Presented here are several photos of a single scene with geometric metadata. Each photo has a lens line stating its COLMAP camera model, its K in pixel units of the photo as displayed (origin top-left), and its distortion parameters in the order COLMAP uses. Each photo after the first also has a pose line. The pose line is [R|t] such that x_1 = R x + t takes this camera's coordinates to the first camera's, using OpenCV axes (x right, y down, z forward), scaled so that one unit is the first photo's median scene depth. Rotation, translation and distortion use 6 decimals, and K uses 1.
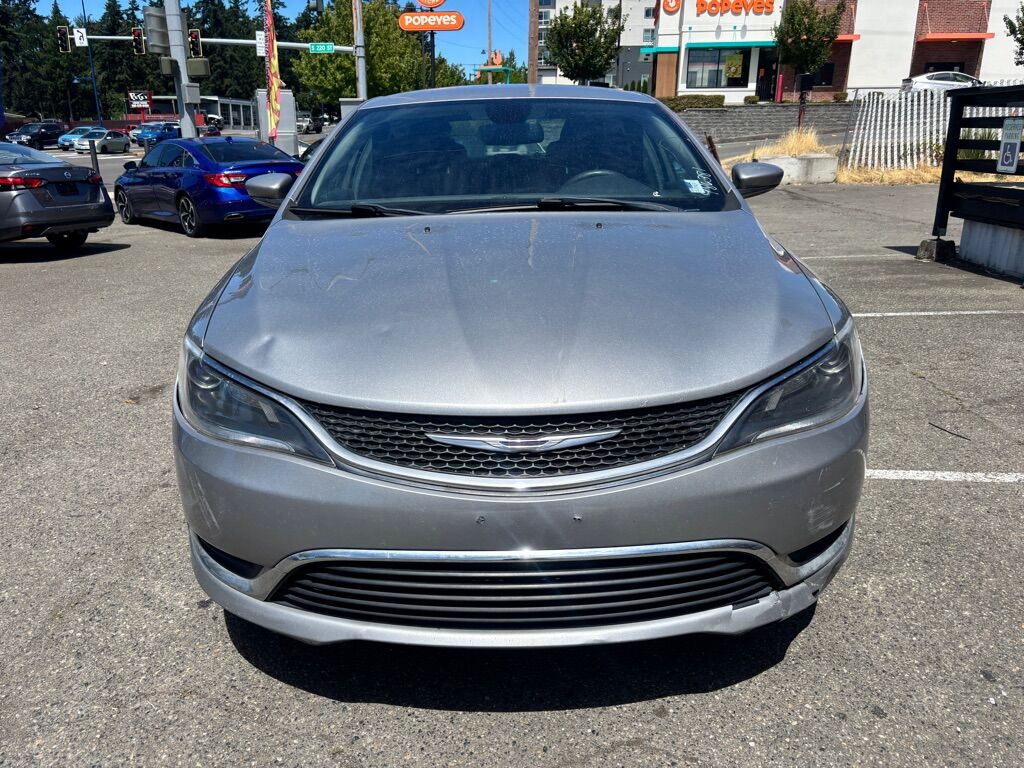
lens RADIAL K [[776.2, 0, 506.9], [0, 776.2, 388.4], [0, 0, 1]] dist [0.056959, -0.063294]
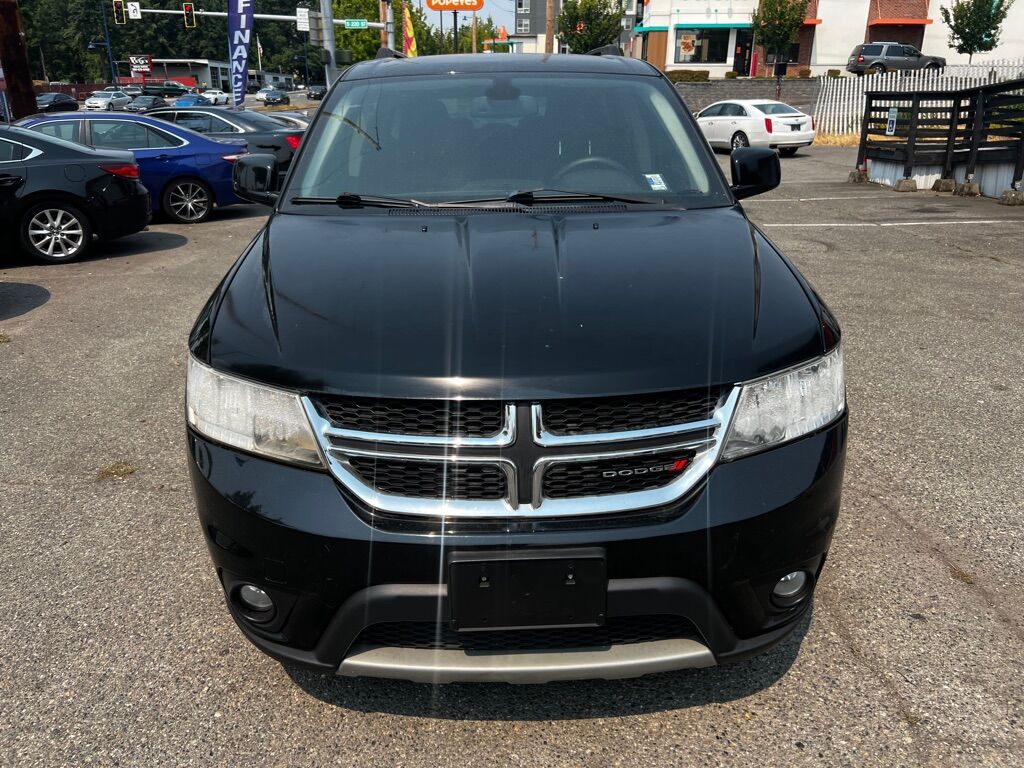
lens RADIAL K [[776.2, 0, 507.1], [0, 776.2, 392.4], [0, 0, 1]] dist [0.056959, -0.063294]
pose [[0.998971, -0.008522, 0.044556, -0.143189], [0.006479, 0.998930, 0.045785, 0.092898], [-0.044898, -0.045449, 0.997957, -0.323580]]
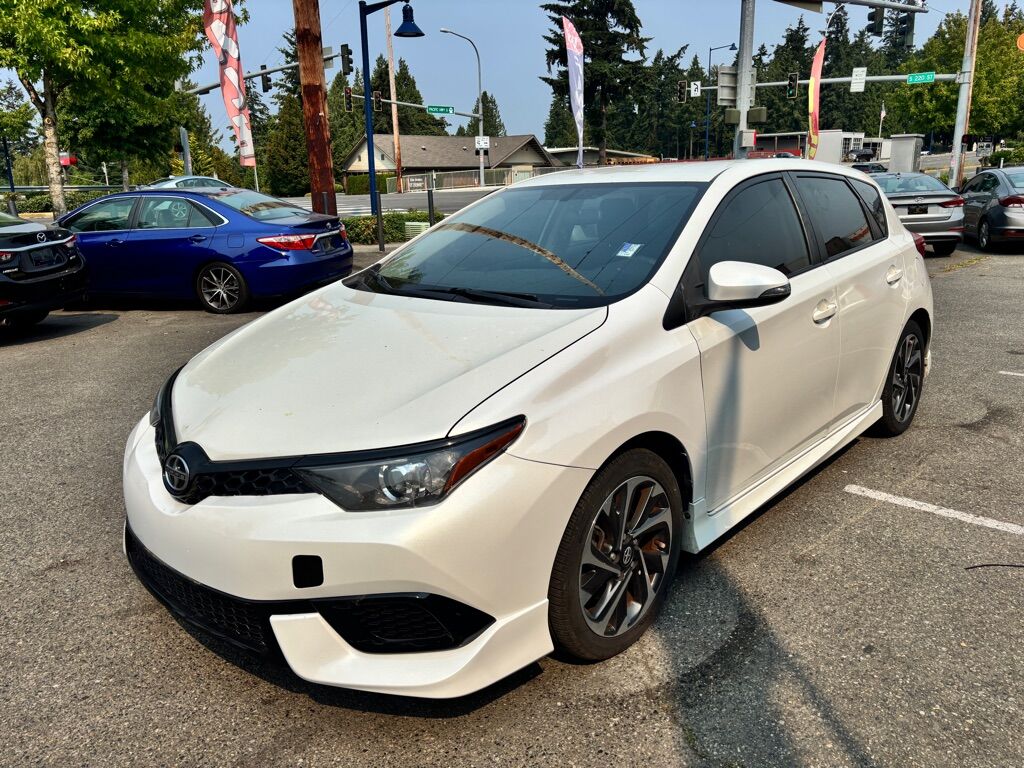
lens RADIAL K [[776.3, 0, 517.8], [0, 776.3, 374.7], [0, 0, 1]] dist [0.035472, -0.027487]
pose [[0.766228, 0.149733, -0.624880, 0.078668], [-0.182266, 0.983175, 0.012094, 0.002374], [0.616177, 0.104628, 0.780627, -0.030755]]
